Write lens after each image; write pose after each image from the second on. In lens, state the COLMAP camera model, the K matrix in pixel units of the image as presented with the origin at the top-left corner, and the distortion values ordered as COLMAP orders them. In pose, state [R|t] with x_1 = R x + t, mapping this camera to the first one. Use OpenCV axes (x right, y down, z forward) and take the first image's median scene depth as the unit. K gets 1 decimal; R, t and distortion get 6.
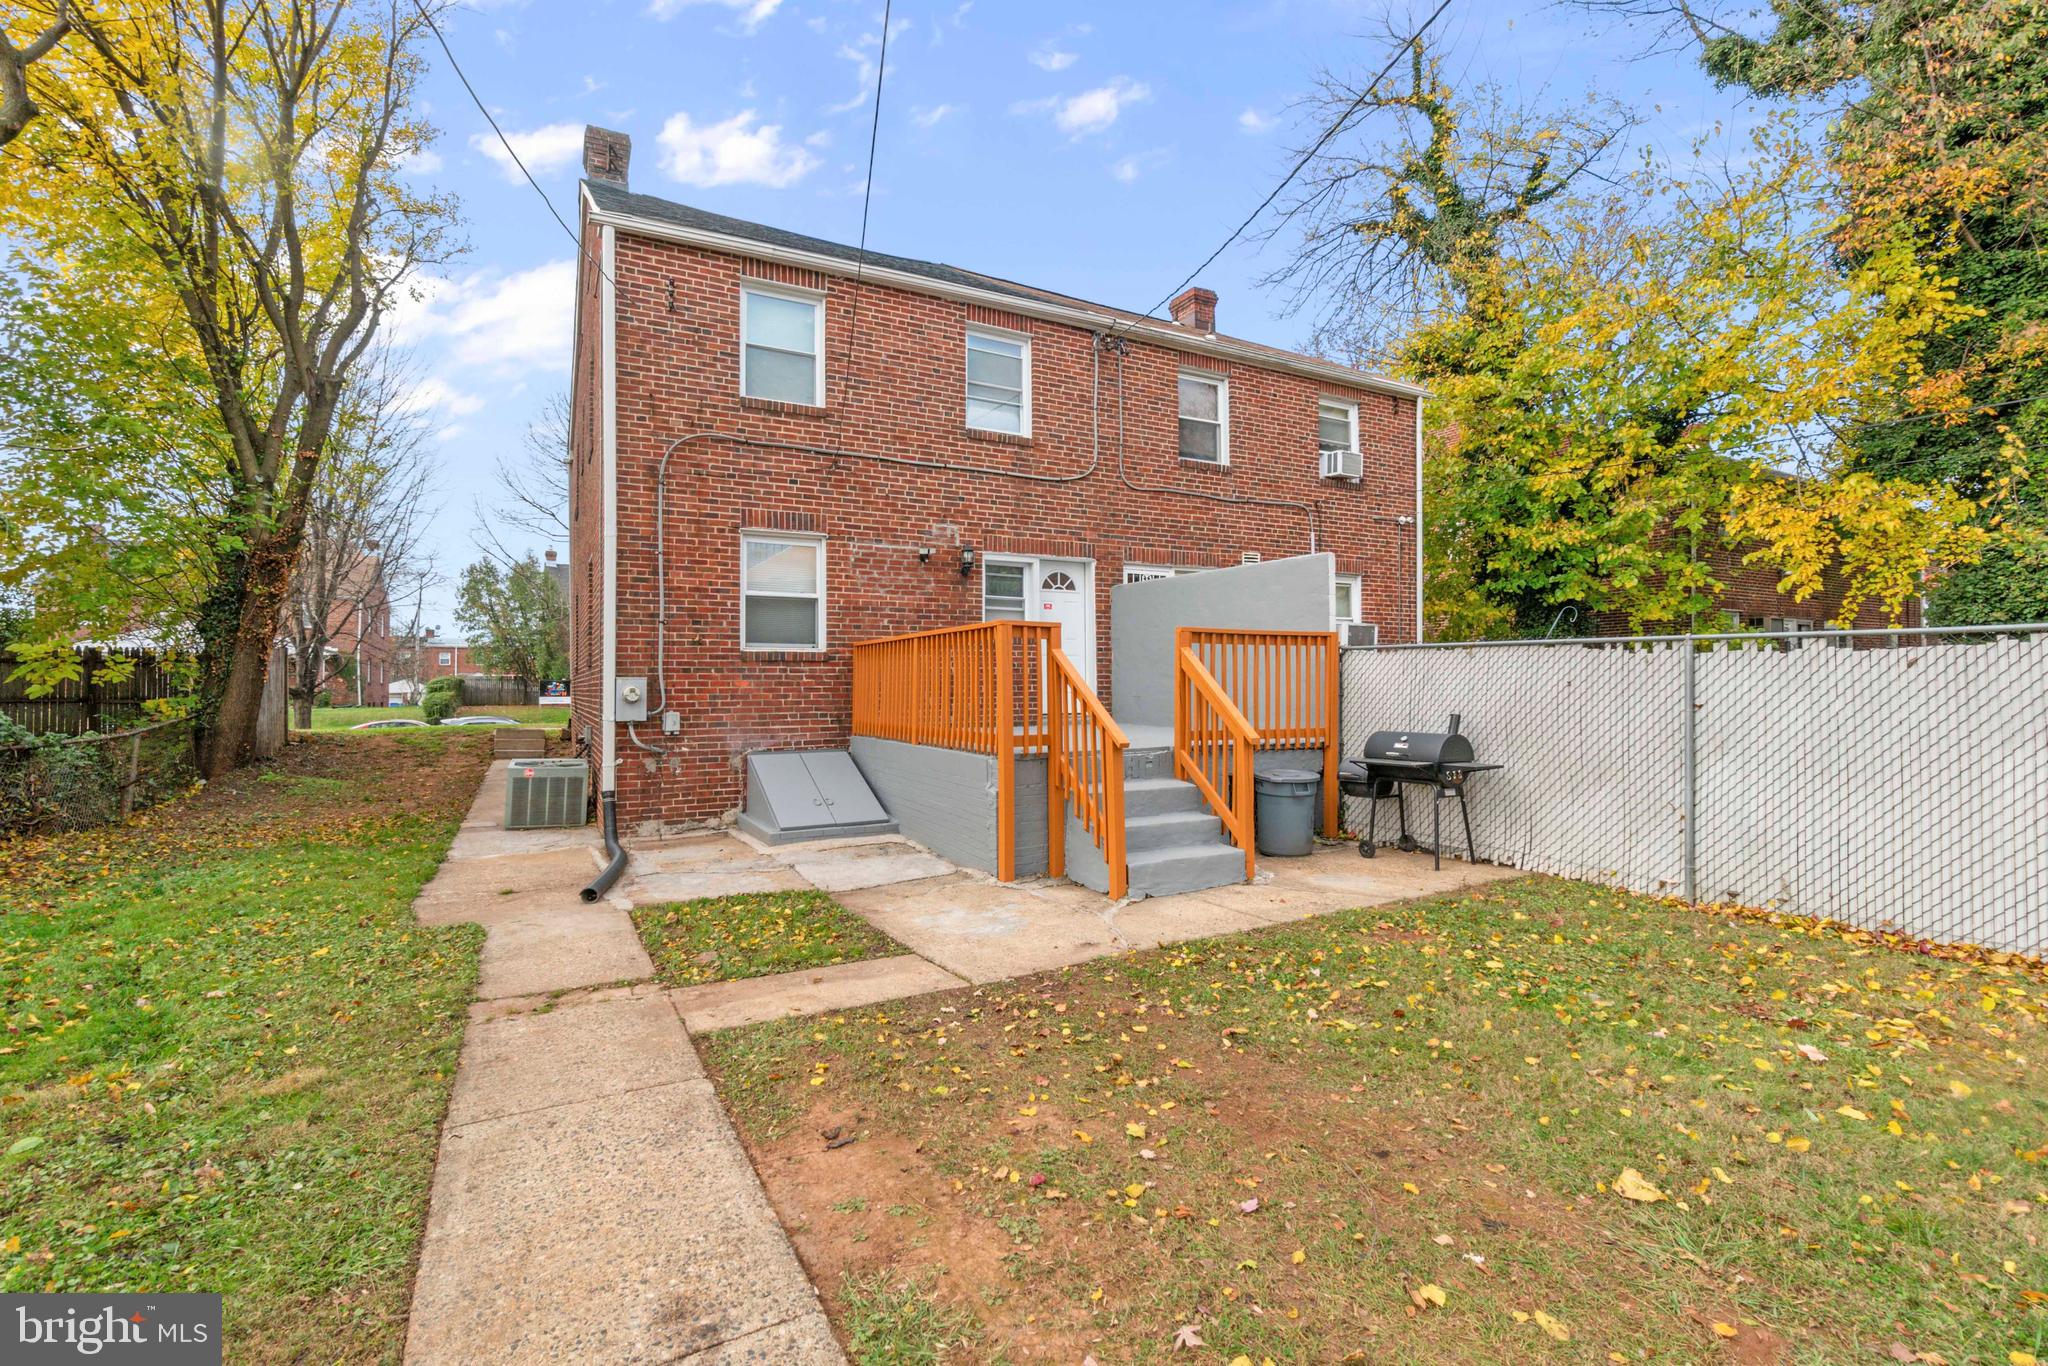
lens RADIAL K [[892.9, 0, 1016.9], [0, 892.9, 668.5], [0, 0, 1]] dist [-0.004535, 0.000830]
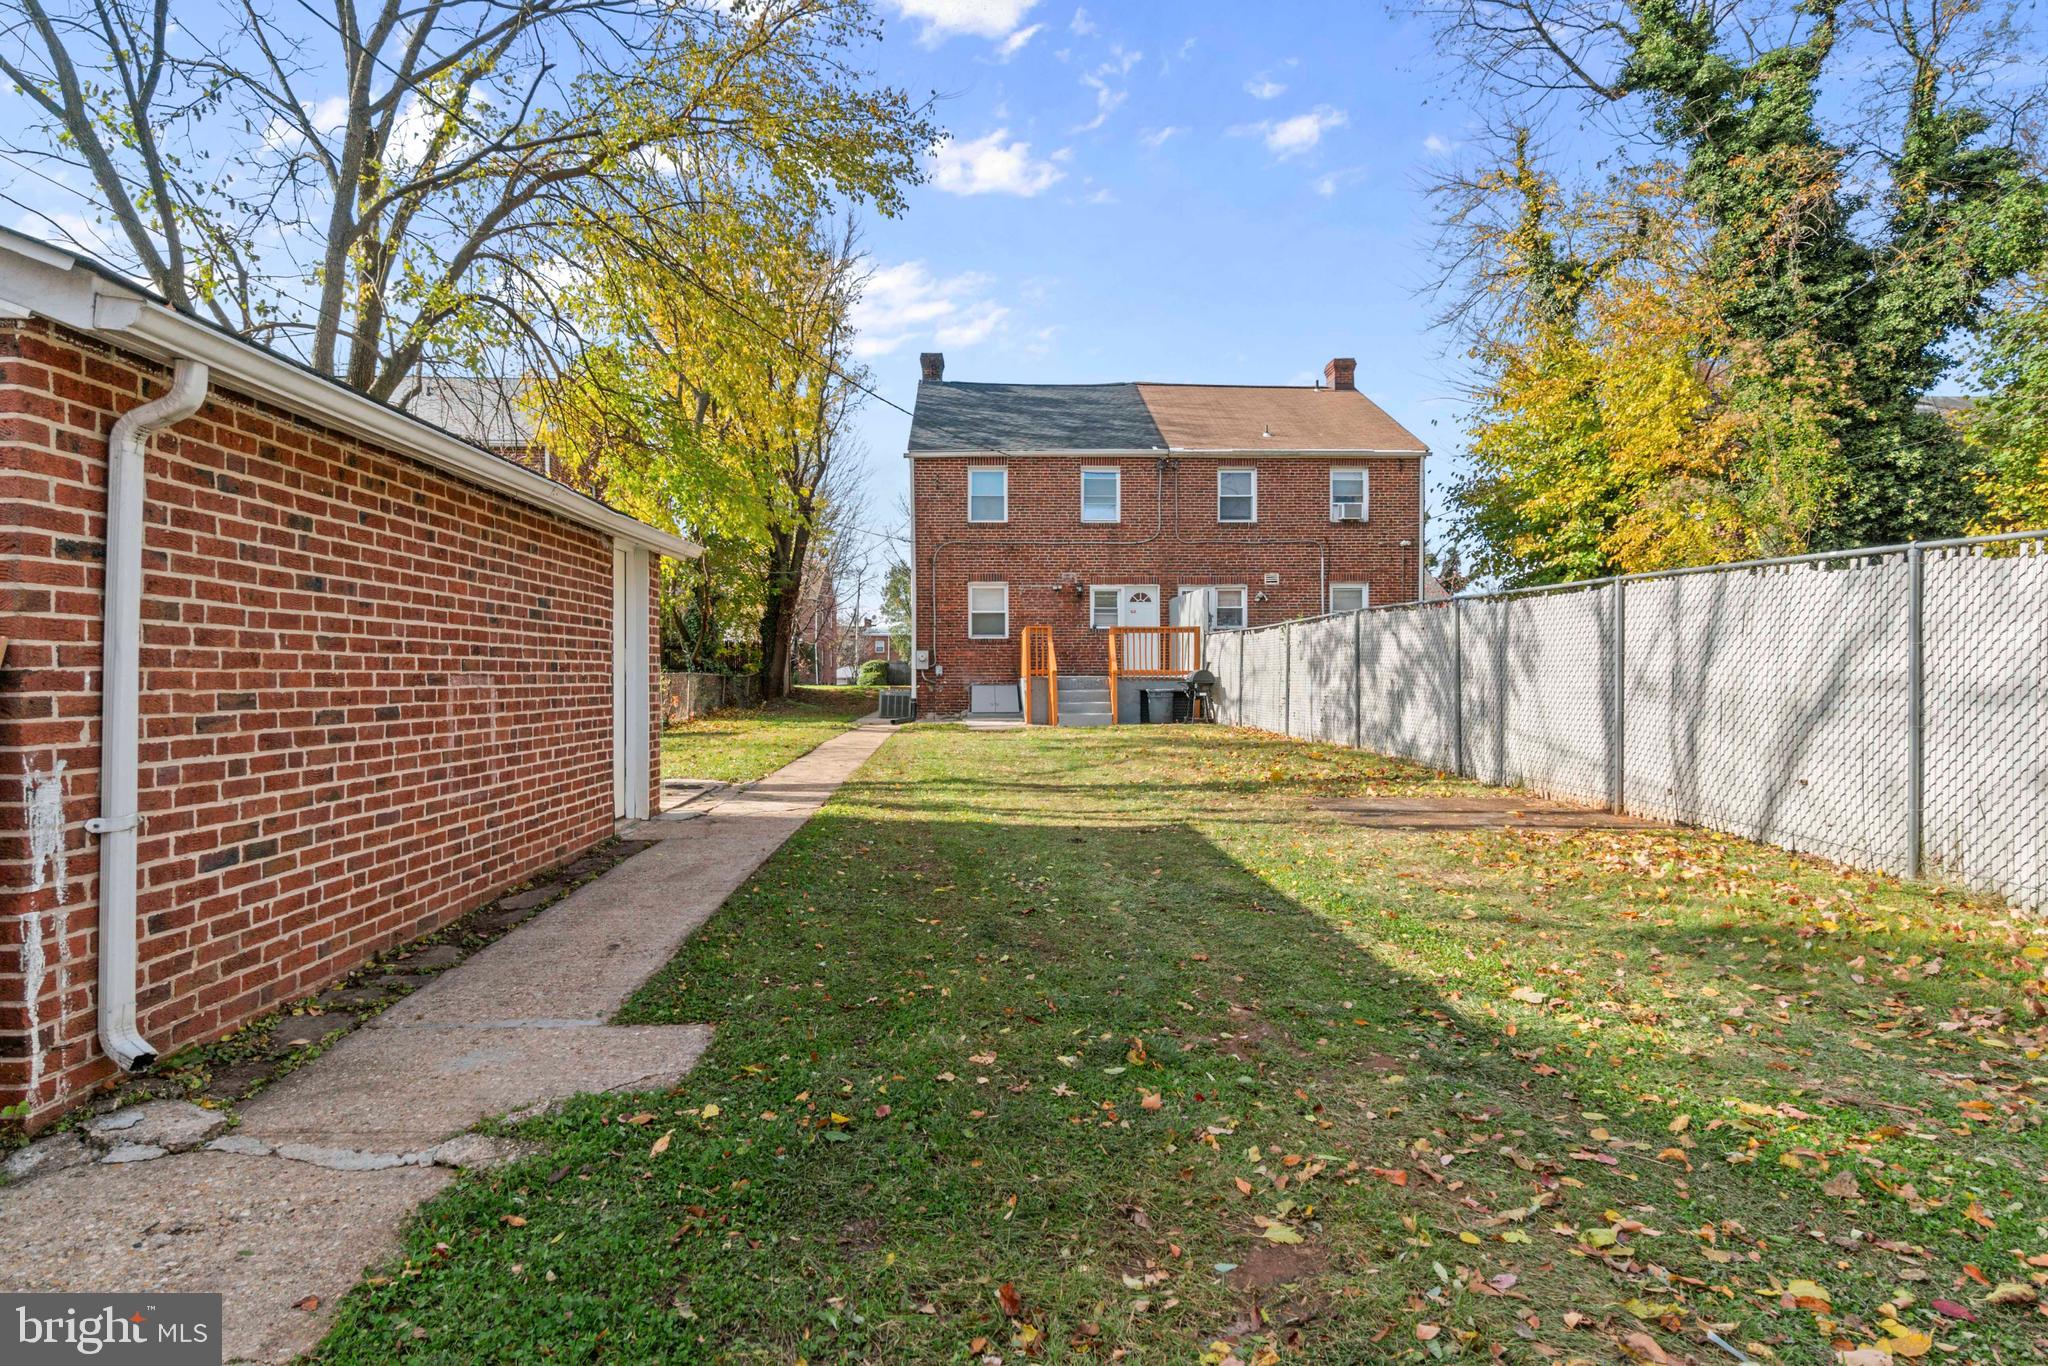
lens RADIAL K [[1141.2, 0, 1013.3], [0, 1141.2, 692.6], [0, 0, 1]] dist [-0.005509, -0.002599]
pose [[0.895982, 0.007673, -0.444023, 0.851394], [0.006558, 0.999513, 0.030504, 0.023264], [0.444041, -0.030243, 0.895496, -1.207136]]
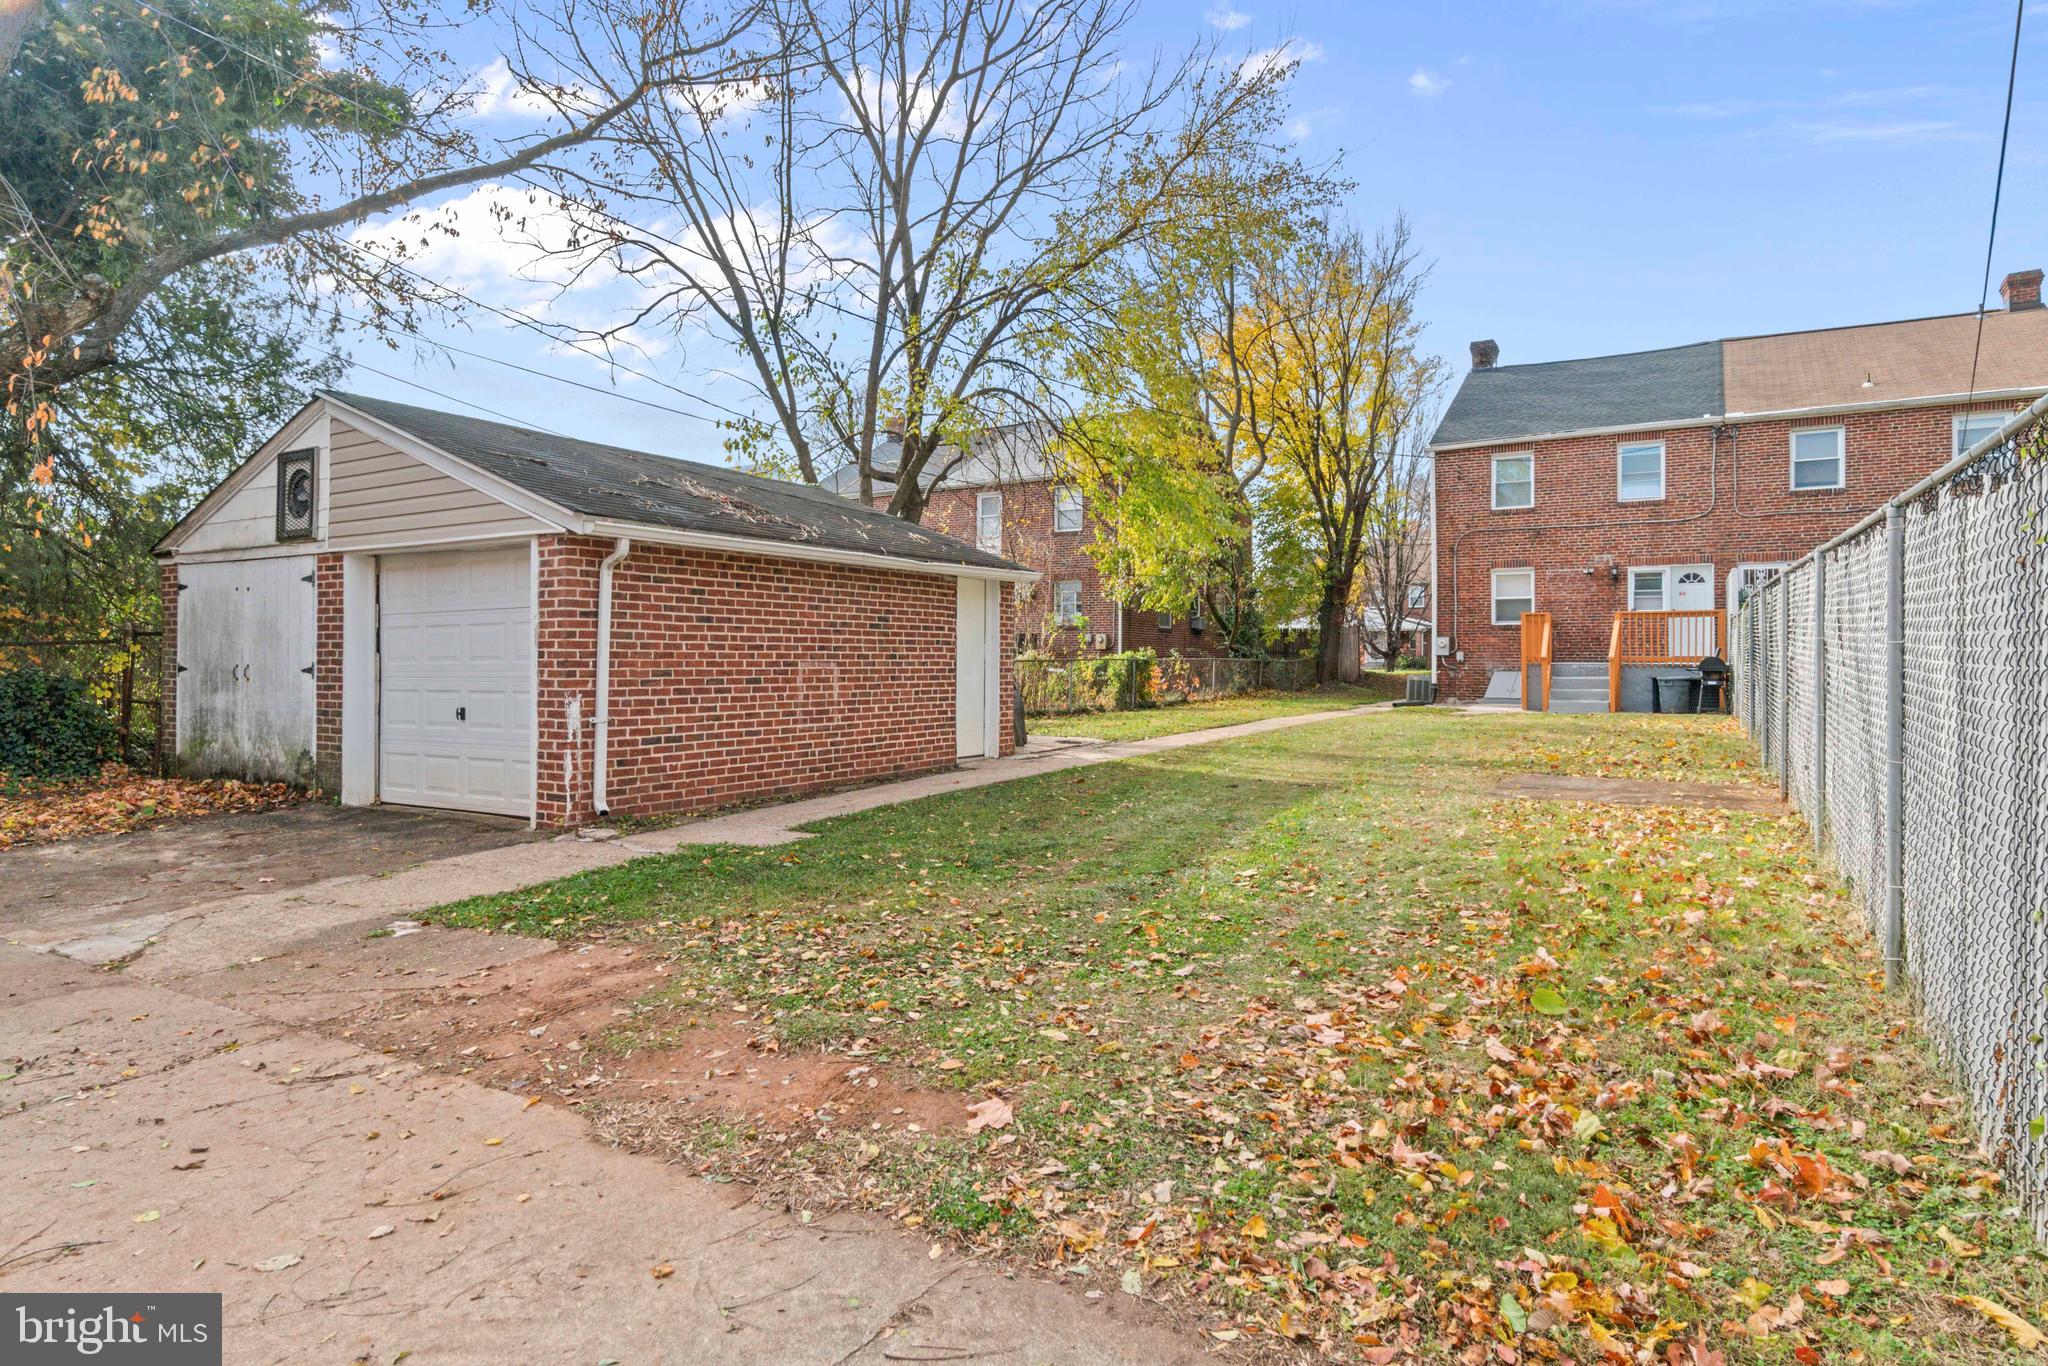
lens RADIAL K [[1141.2, 0, 1015.3], [0, 1141.2, 668.8], [0, 0, 1]] dist [-0.005509, -0.002599]
pose [[0.503526, 0.011653, -0.863902, 1.267620], [0.009841, 0.999767, 0.019221, 0.019182], [0.863924, -0.018180, 0.503294, -1.191293]]
